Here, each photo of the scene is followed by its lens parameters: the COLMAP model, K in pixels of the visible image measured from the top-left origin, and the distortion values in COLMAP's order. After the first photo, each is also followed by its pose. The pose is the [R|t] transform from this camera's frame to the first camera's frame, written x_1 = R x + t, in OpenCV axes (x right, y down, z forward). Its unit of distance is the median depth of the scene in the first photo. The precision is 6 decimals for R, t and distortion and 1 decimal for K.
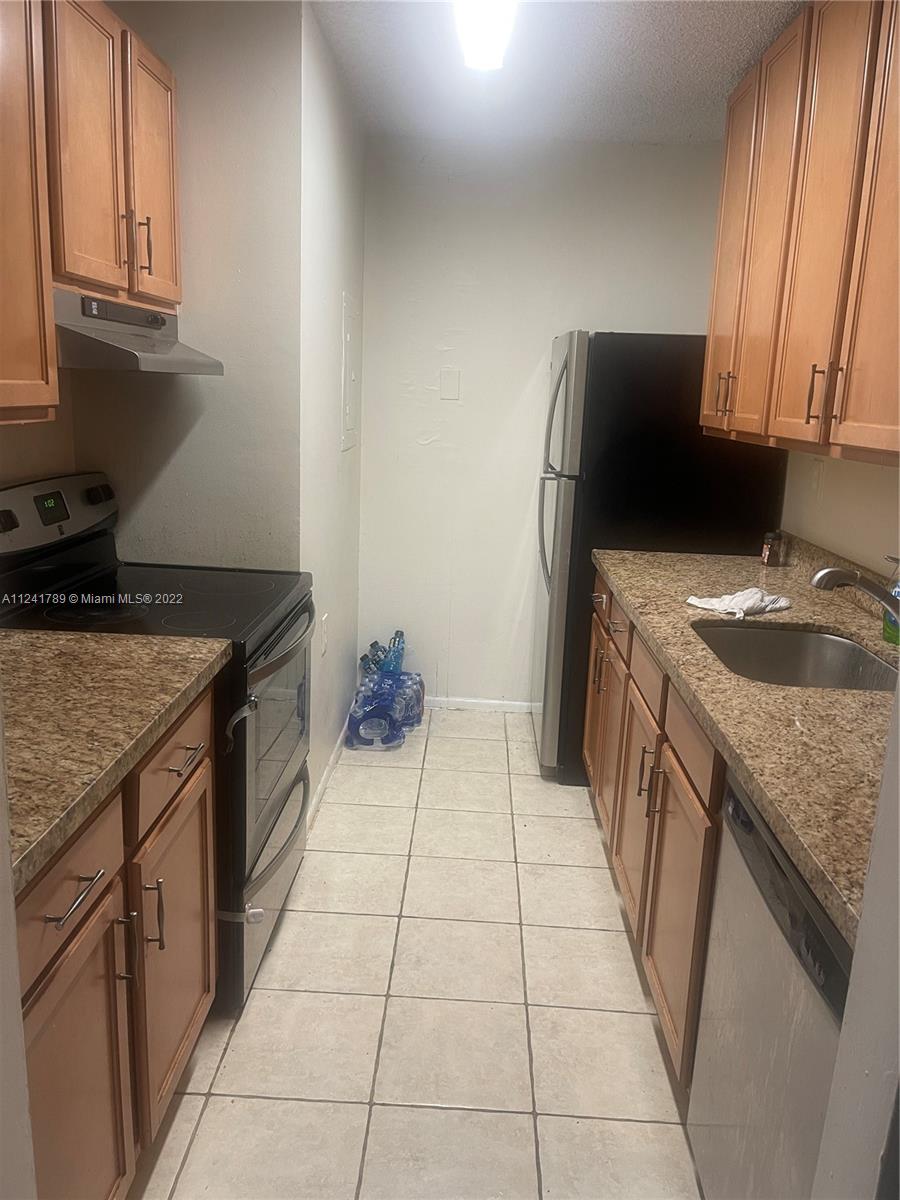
lens RADIAL K [[909.1, 0, 449.6], [0, 909.1, 596.2], [0, 0, 1]] dist [-0.005014, -0.003255]
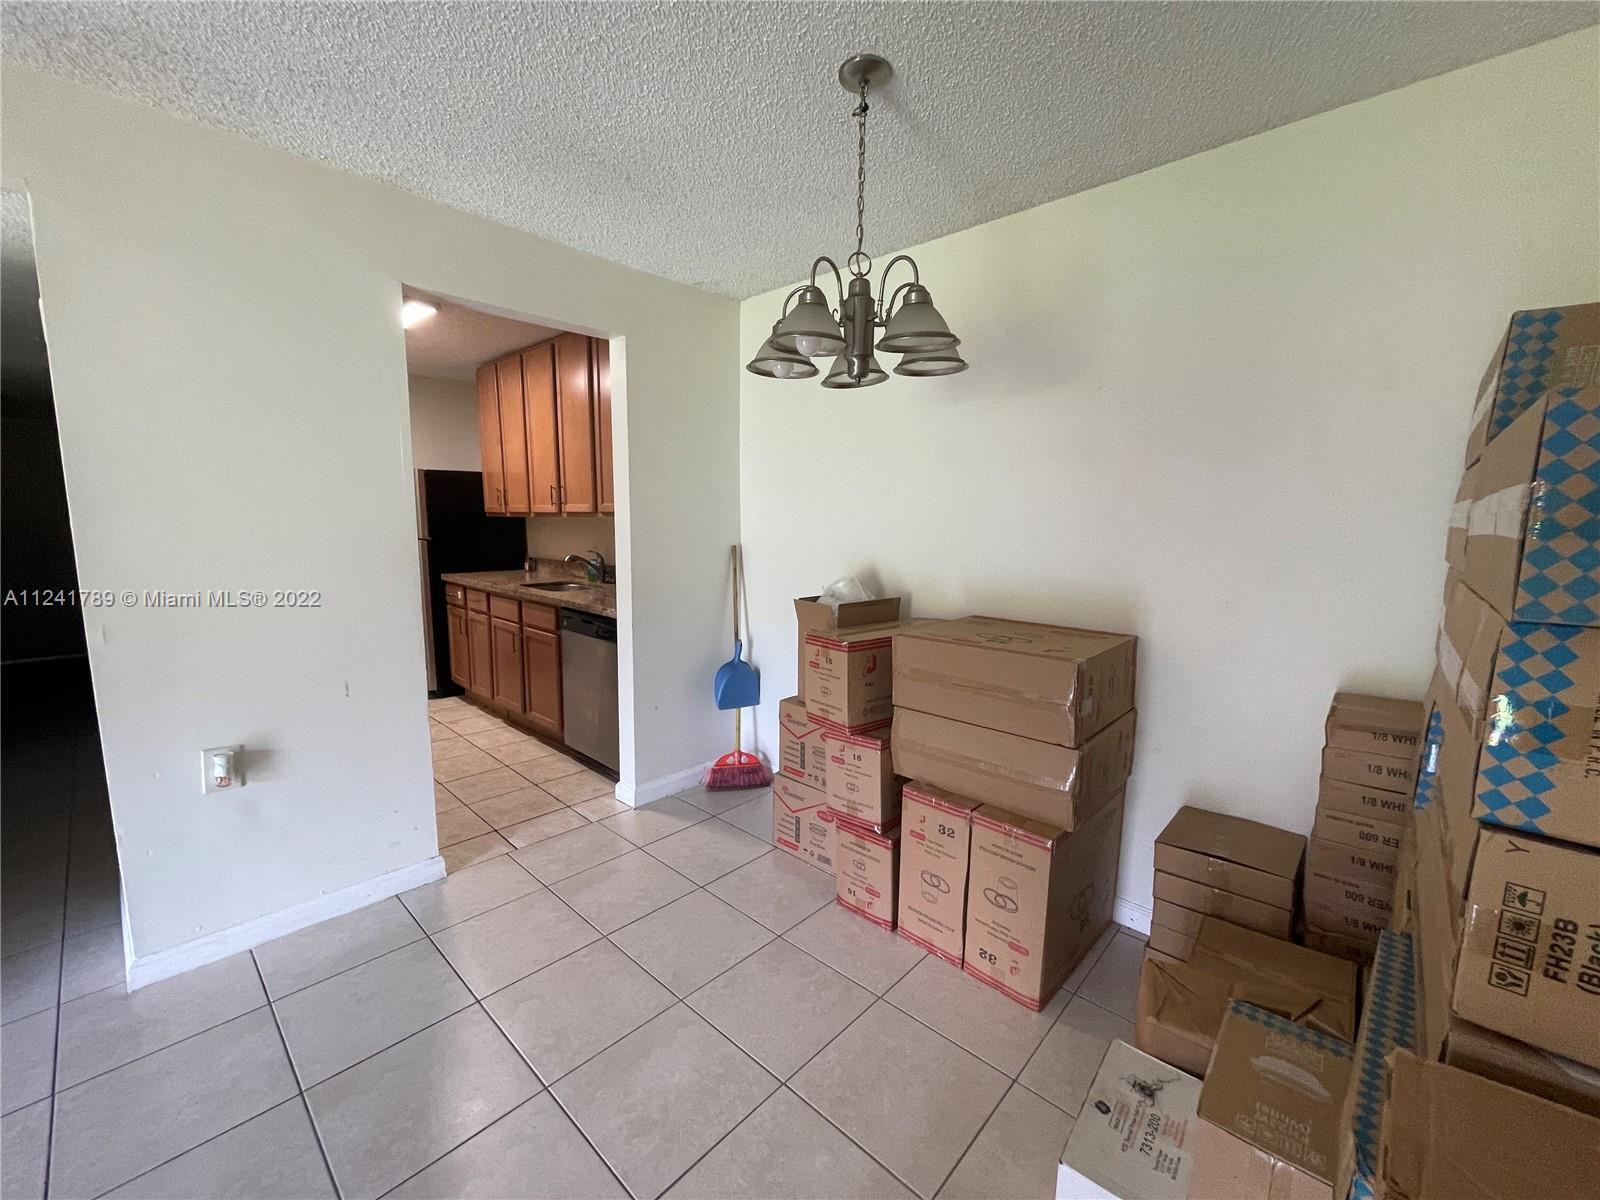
lens RADIAL K [[642.8, 0, 800.3], [0, 642.8, 601.1], [0, 0, 1]] dist [-0.000640, -0.000011]
pose [[0.657414, -0.137562, 0.740867, -0.409408], [0.185990, 0.982398, 0.017370, 0.138519], [-0.730216, 0.126375, 0.671427, -0.571314]]
